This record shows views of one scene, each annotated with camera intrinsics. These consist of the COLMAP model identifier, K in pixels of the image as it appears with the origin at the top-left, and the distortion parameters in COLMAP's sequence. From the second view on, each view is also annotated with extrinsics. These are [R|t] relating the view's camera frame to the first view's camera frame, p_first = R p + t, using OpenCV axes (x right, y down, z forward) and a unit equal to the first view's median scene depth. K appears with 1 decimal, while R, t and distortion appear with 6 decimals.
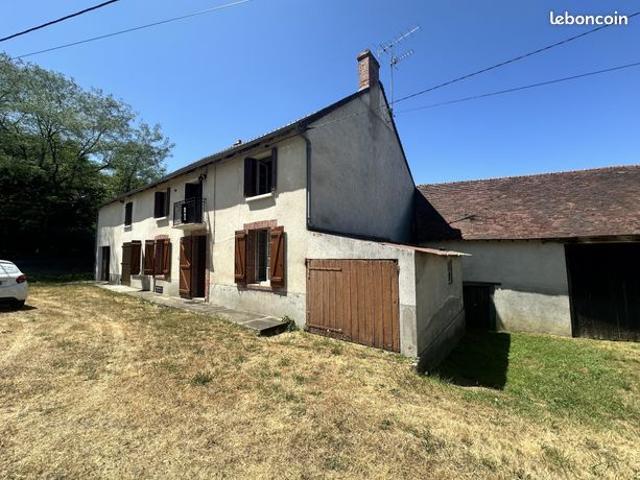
lens RADIAL K [[255.8, 0, 319.5], [0, 255.8, 240.1], [0, 0, 1]] dist [-0.004352, -0.000065]
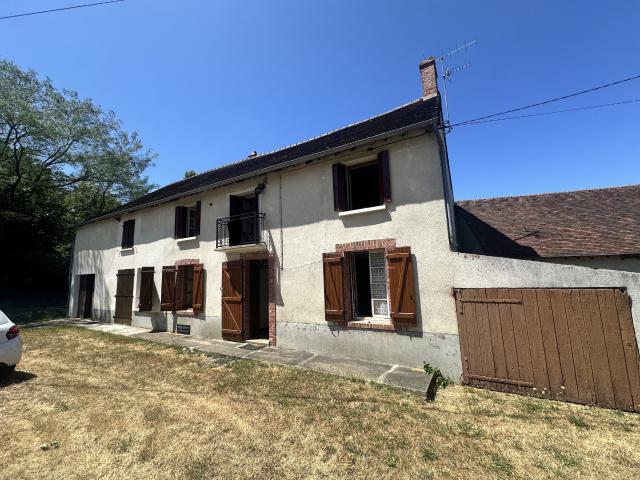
lens RADIAL K [[255.8, 0, 320.5], [0, 255.8, 239.7], [0, 0, 1]] dist [-0.004352, -0.000065]
pose [[0.991694, -0.013195, 0.127944, -0.560823], [0.022613, 0.997116, -0.072443, -0.026932], [-0.126619, 0.074734, 0.989132, 0.272587]]
